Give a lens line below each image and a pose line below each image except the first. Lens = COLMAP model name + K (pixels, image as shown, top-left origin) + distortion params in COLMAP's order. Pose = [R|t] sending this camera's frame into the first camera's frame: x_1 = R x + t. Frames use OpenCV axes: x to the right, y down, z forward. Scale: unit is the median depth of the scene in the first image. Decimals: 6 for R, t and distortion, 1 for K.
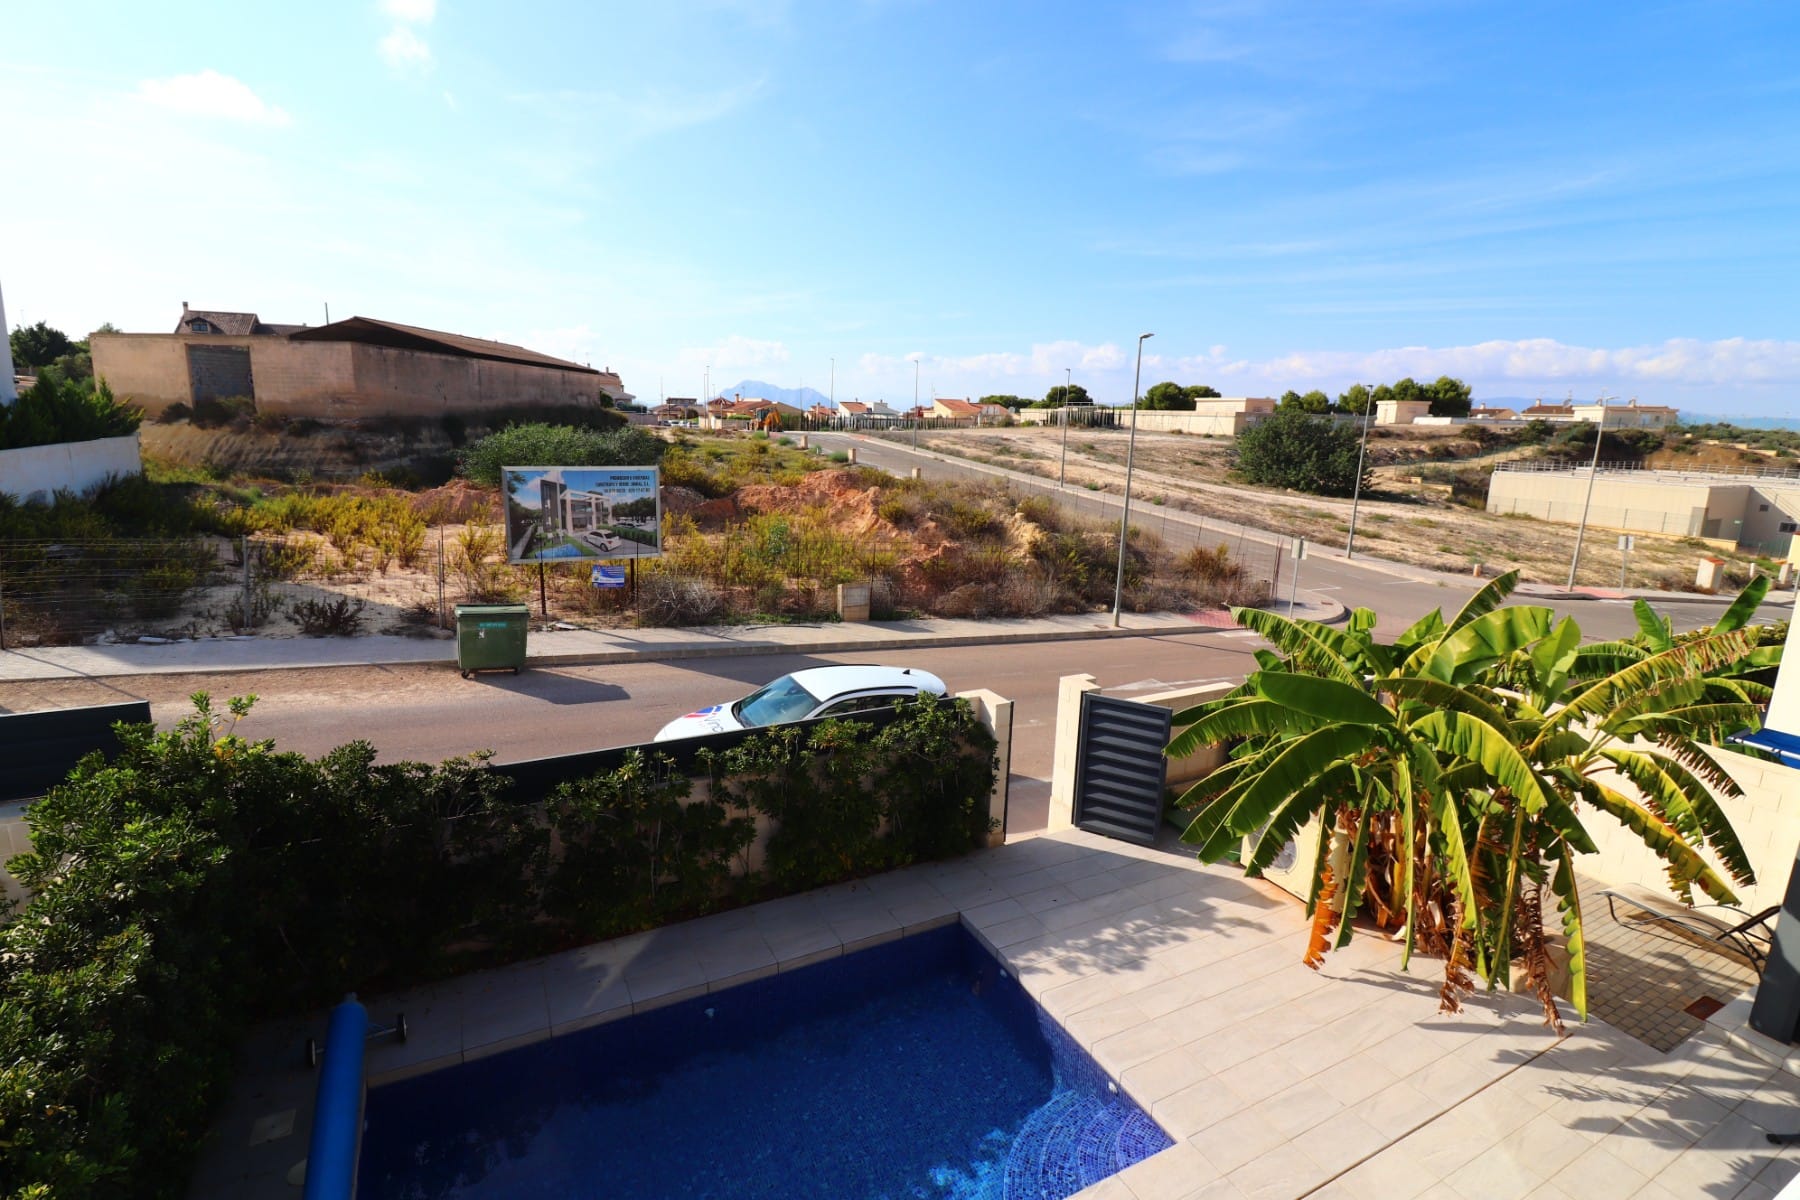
lens RADIAL K [[848.7, 0, 891.8], [0, 848.7, 593.0], [0, 0, 1]] dist [-0.009510, -0.004643]
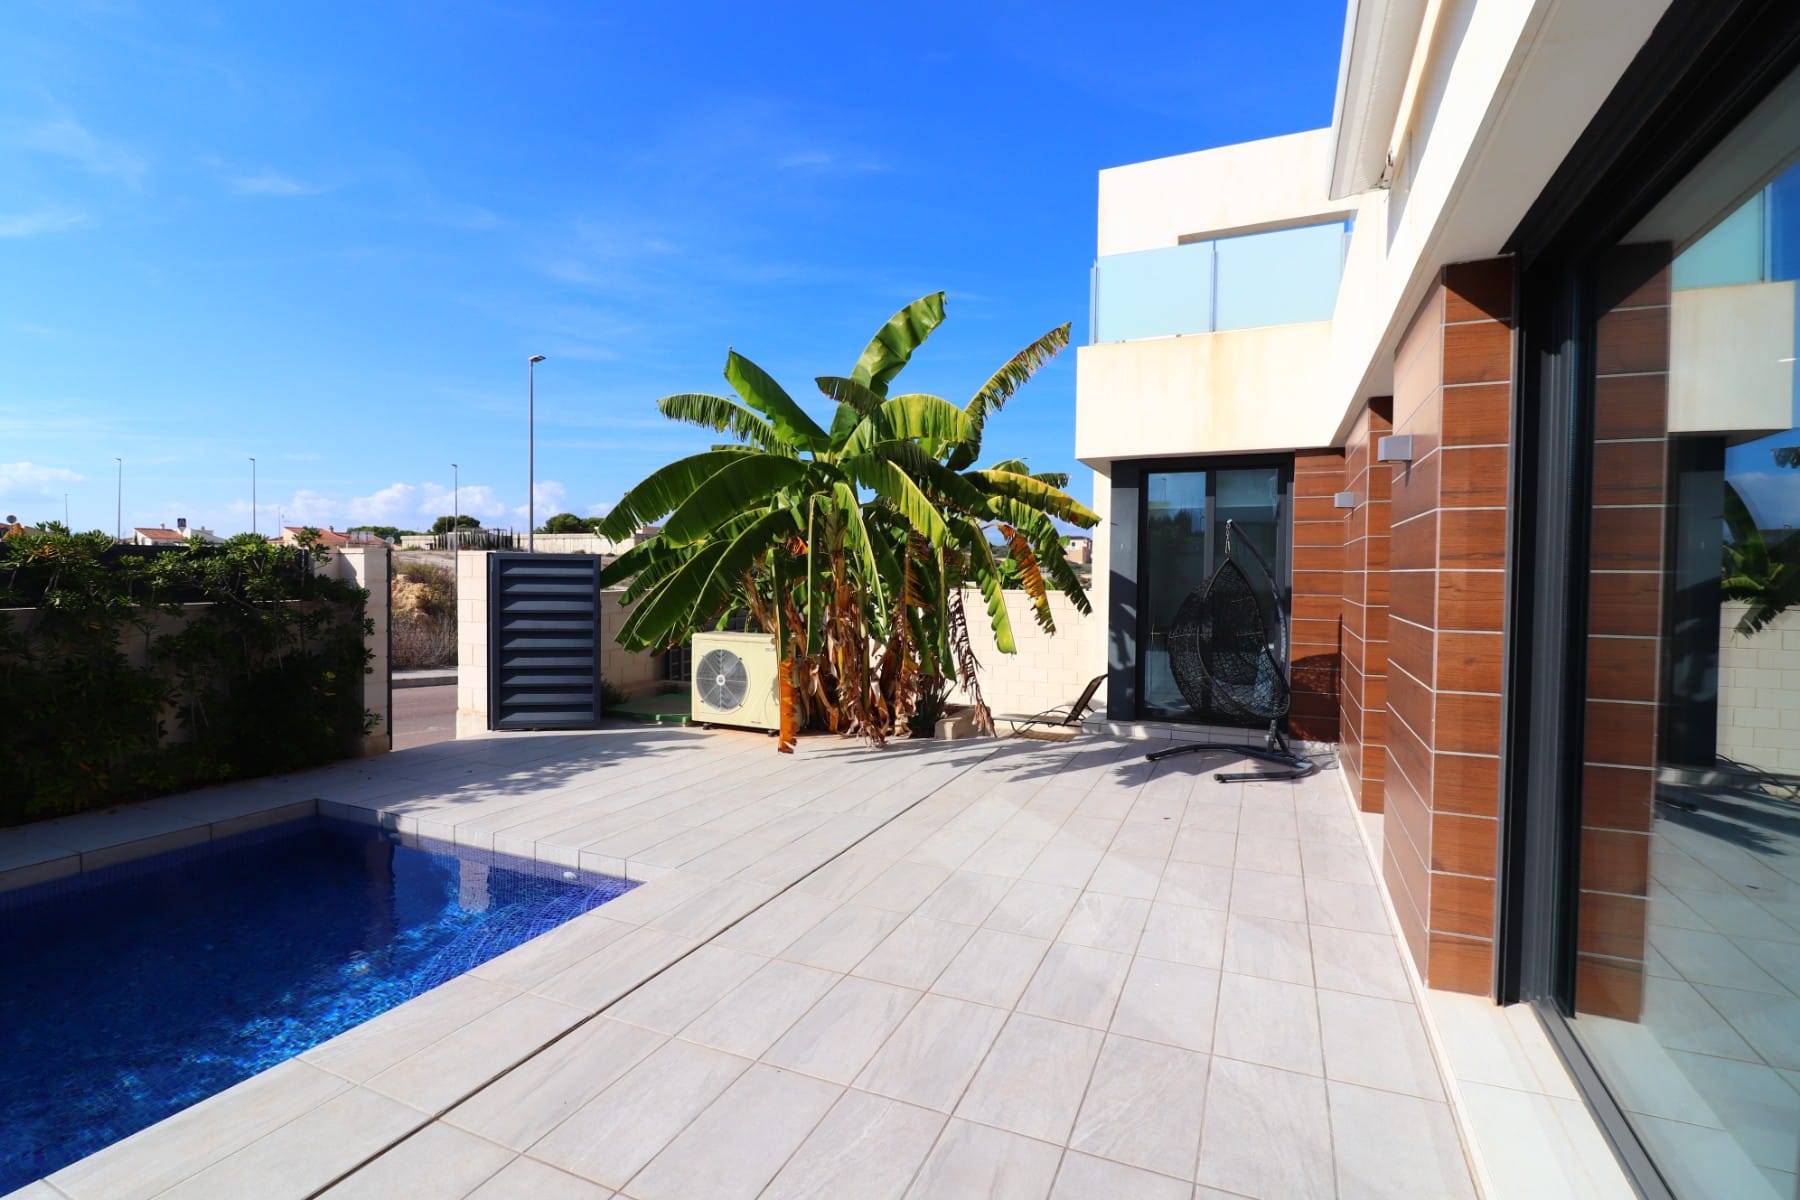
lens RADIAL K [[848.7, 0, 888.9], [0, 848.7, 599.5], [0, 0, 1]] dist [-0.009510, -0.004643]
pose [[0.784492, -0.029002, 0.619460, 0.023008], [0.131307, 0.984025, -0.120220, 0.318073], [-0.606078, 0.175651, 0.775768, 0.151759]]
